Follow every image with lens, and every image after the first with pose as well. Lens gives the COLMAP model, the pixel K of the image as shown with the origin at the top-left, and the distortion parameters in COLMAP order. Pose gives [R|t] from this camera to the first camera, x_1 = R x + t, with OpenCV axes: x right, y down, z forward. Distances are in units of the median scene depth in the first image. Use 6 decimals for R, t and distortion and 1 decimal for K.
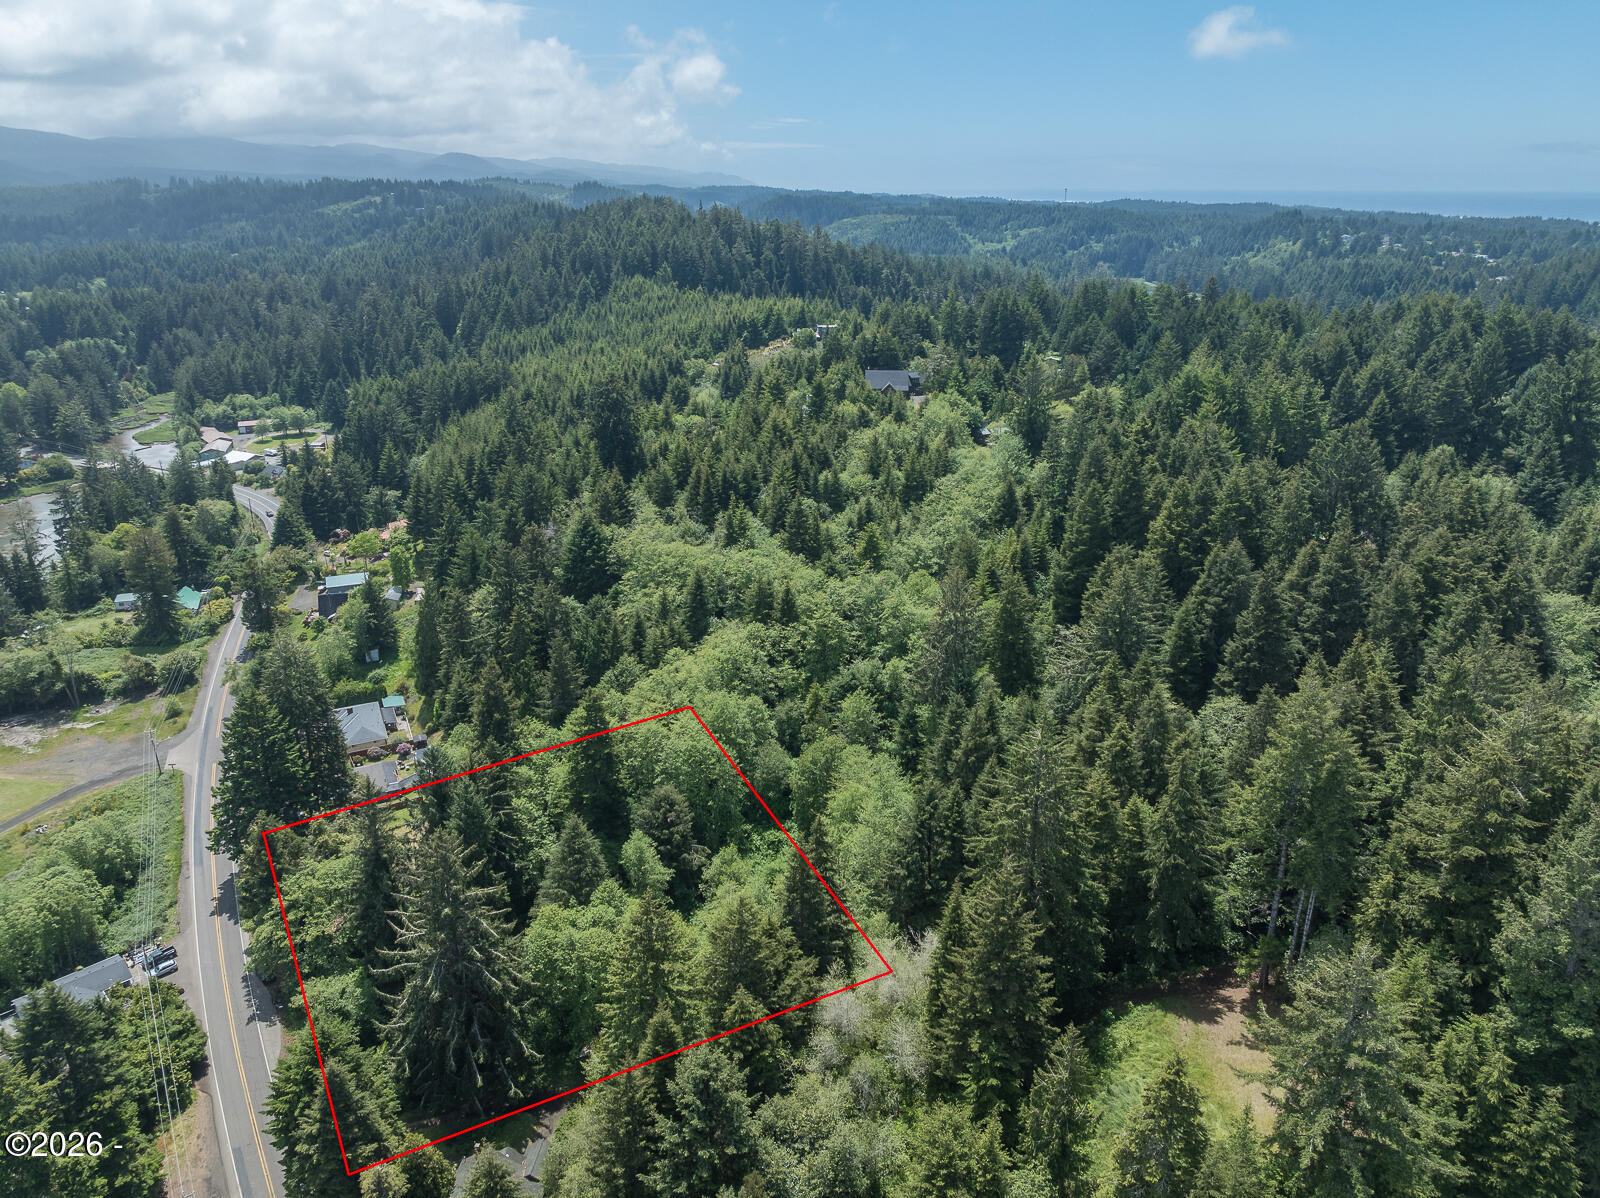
lens RADIAL K [[1138.6, 0, 805.0], [0, 1138.6, 603.6], [0, 0, 1]] dist [-0.046375, 0.009754]
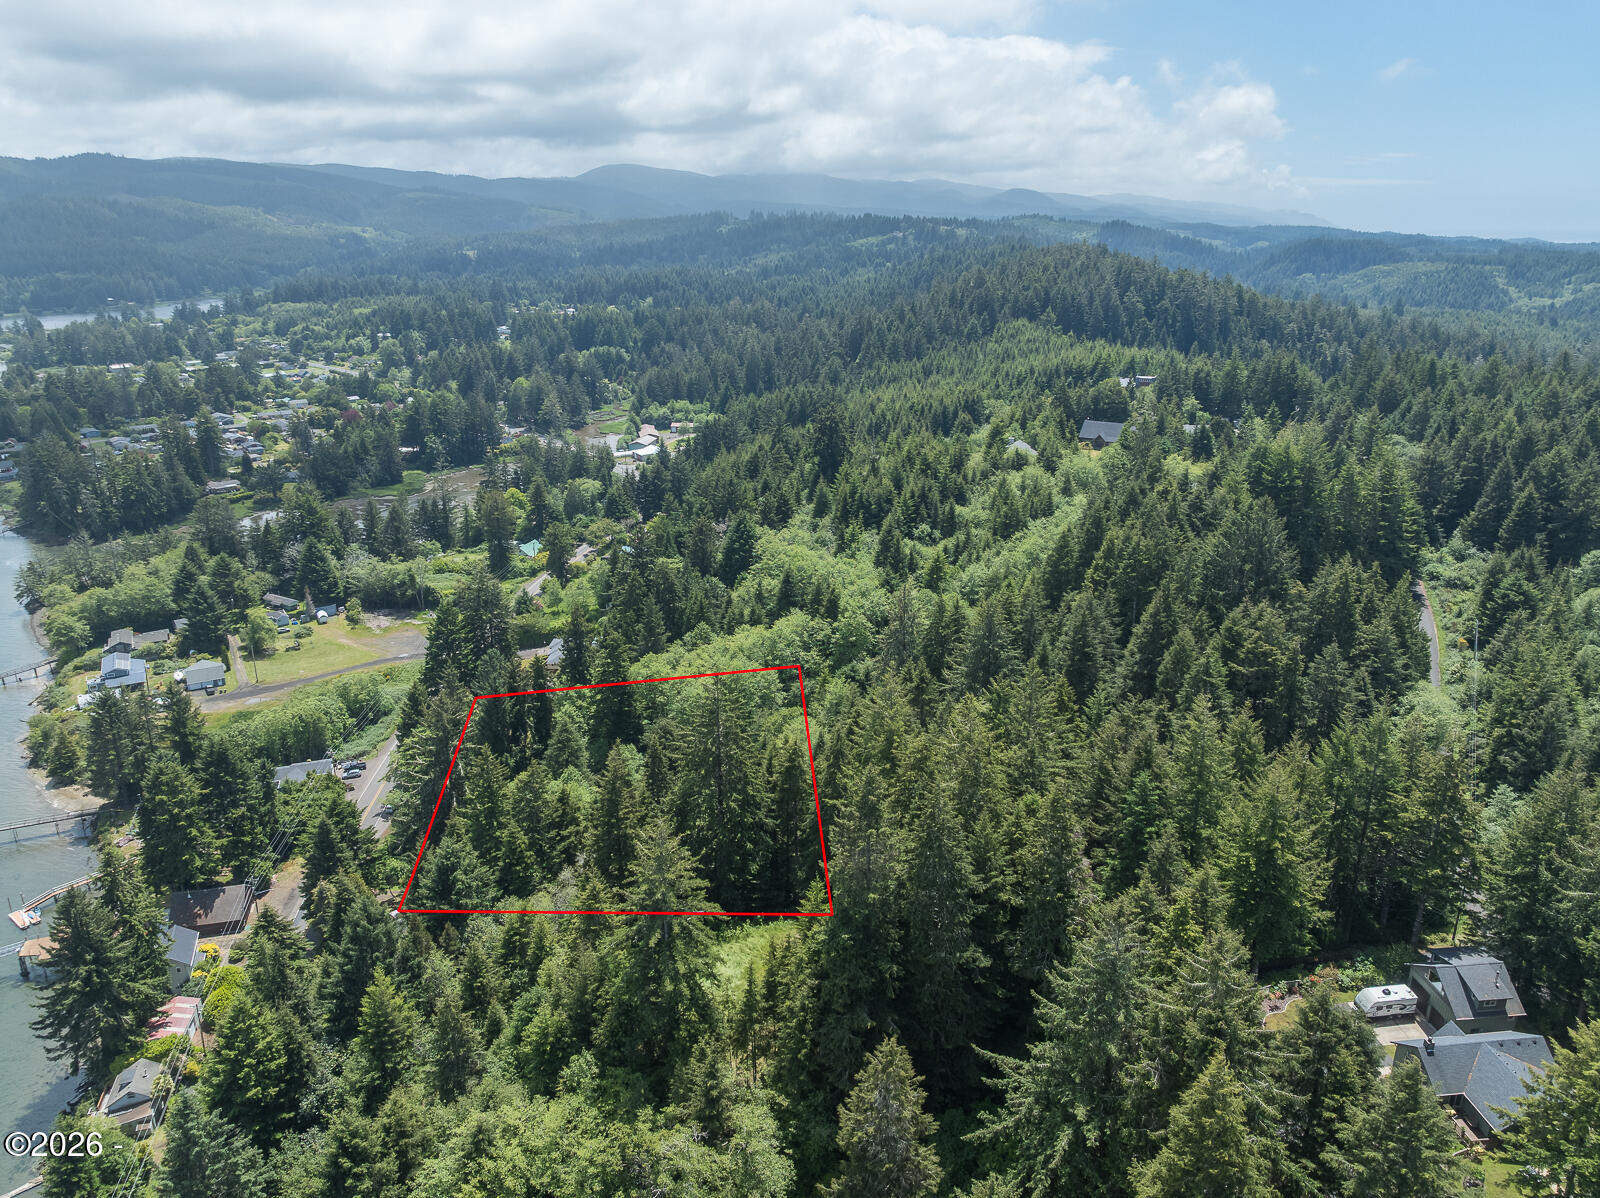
lens RADIAL K [[1138.6, 0, 804.1], [0, 1138.6, 598.2], [0, 0, 1]] dist [-0.046375, 0.009754]
pose [[0.891871, 0.144570, -0.428563, 0.181765], [-0.158020, 0.987427, 0.004243, -0.001929], [0.423788, 0.063938, 0.903502, -0.038678]]
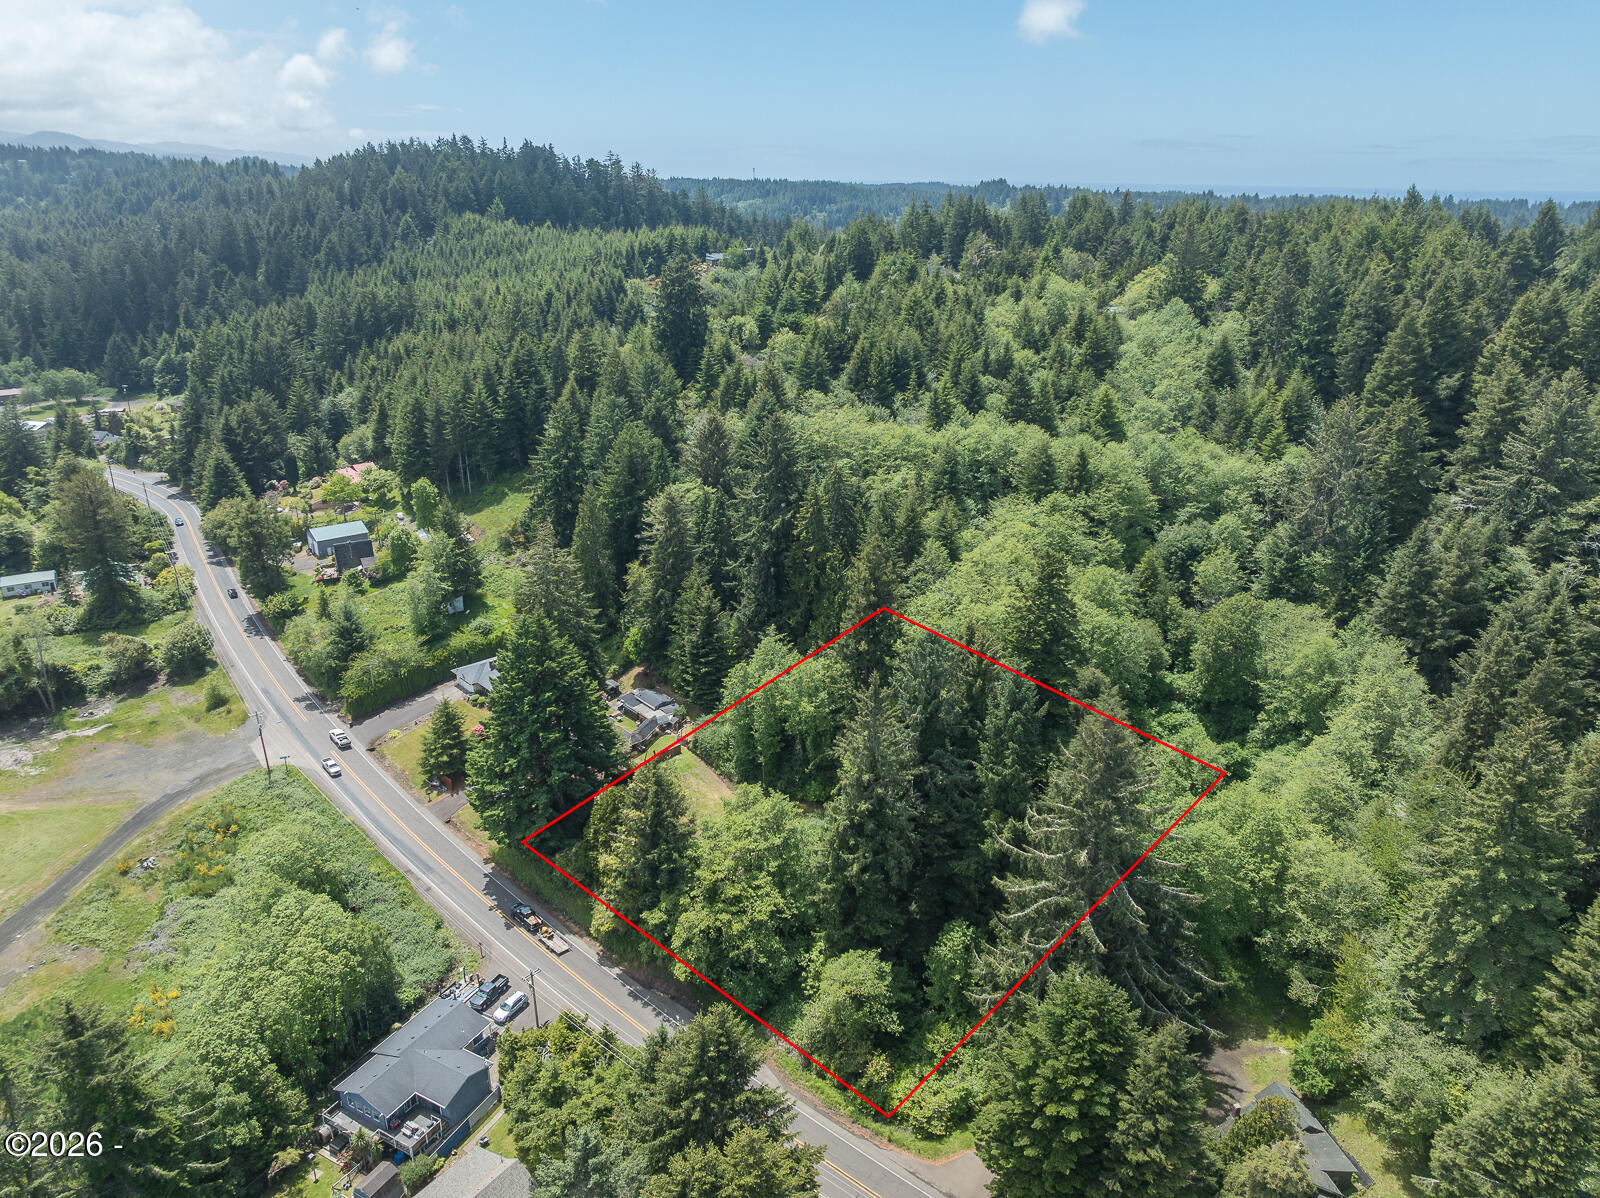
lens RADIAL K [[1138.6, 0, 802.1], [0, 1138.6, 583.7], [0, 0, 1]] dist [-0.046375, 0.009754]
pose [[0.957595, -0.090462, 0.273549, -0.180235], [0.092691, 0.995683, 0.004793, 0.024493], [-0.272802, 0.020766, 0.961846, 0.083931]]
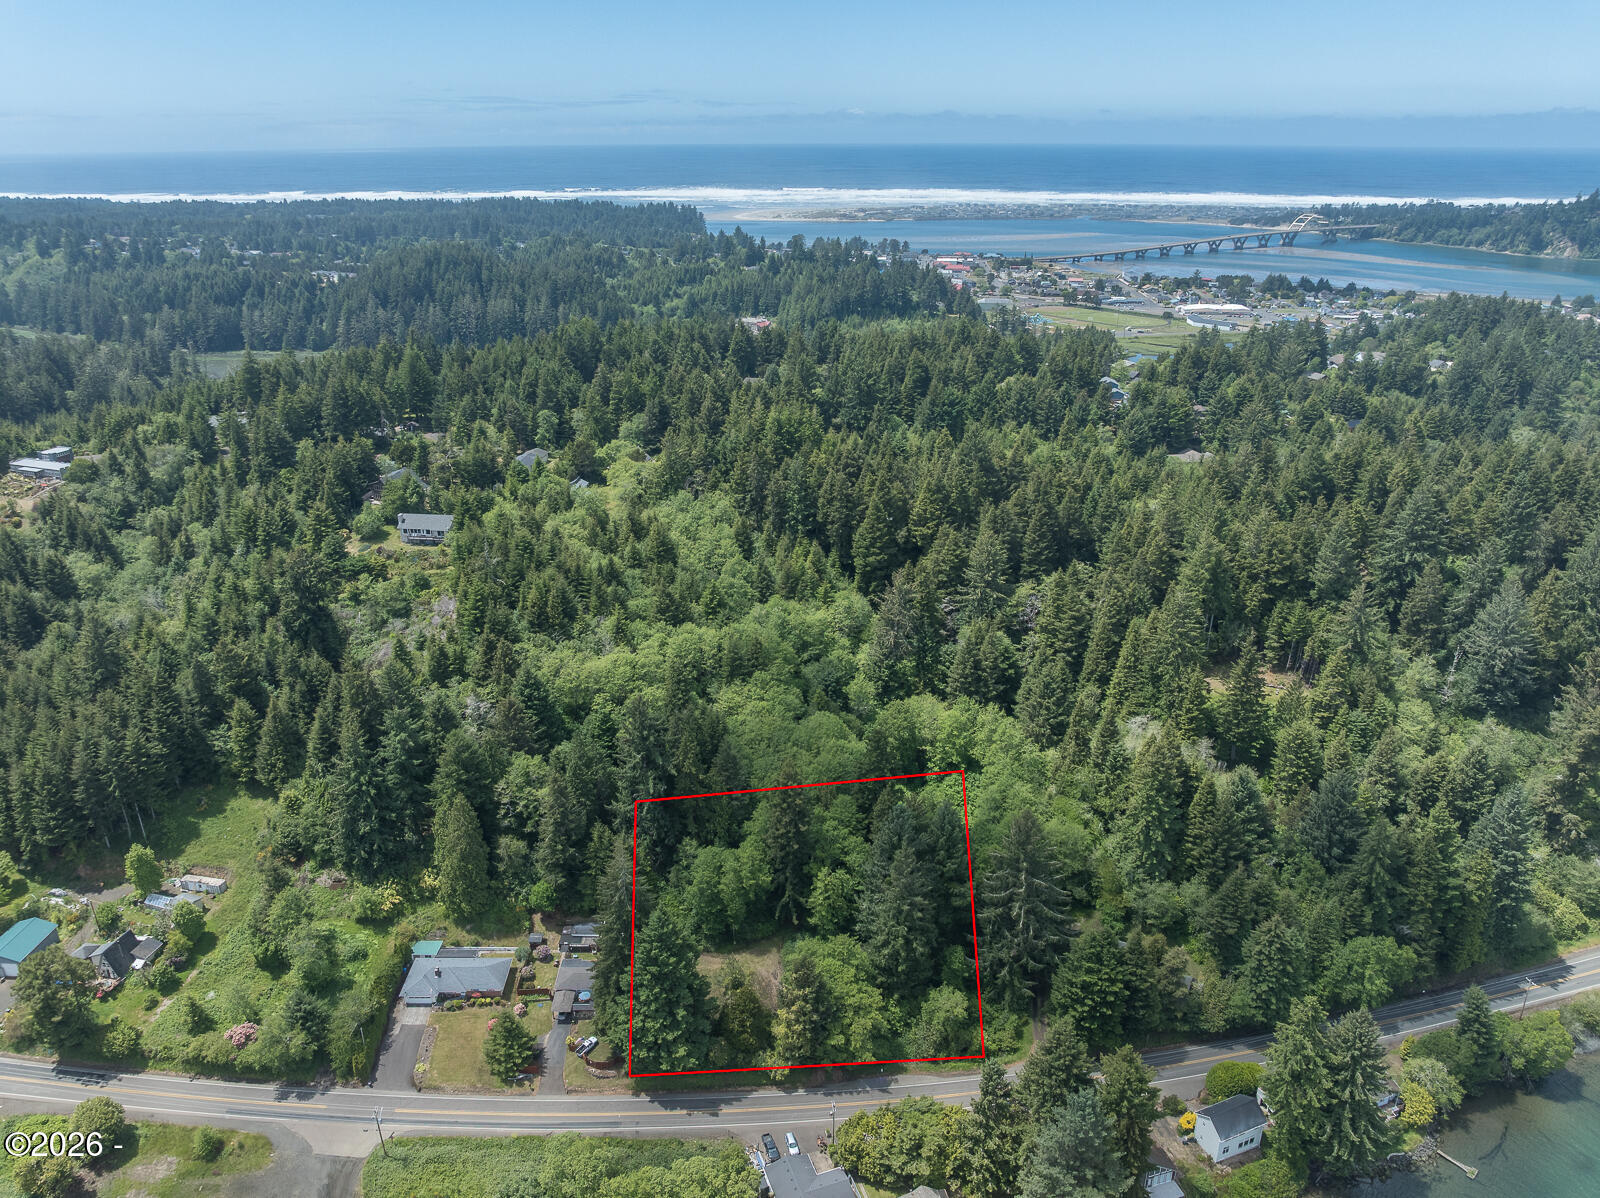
lens RADIAL K [[1138.6, 0, 809.0], [0, 1138.6, 591.4], [0, 0, 1]] dist [-0.046375, 0.009754]
pose [[0.412506, -0.339854, 0.845185, -0.417919], [0.318815, 0.922985, 0.215535, -0.127906], [-0.853344, 0.180548, 0.489088, 0.112791]]
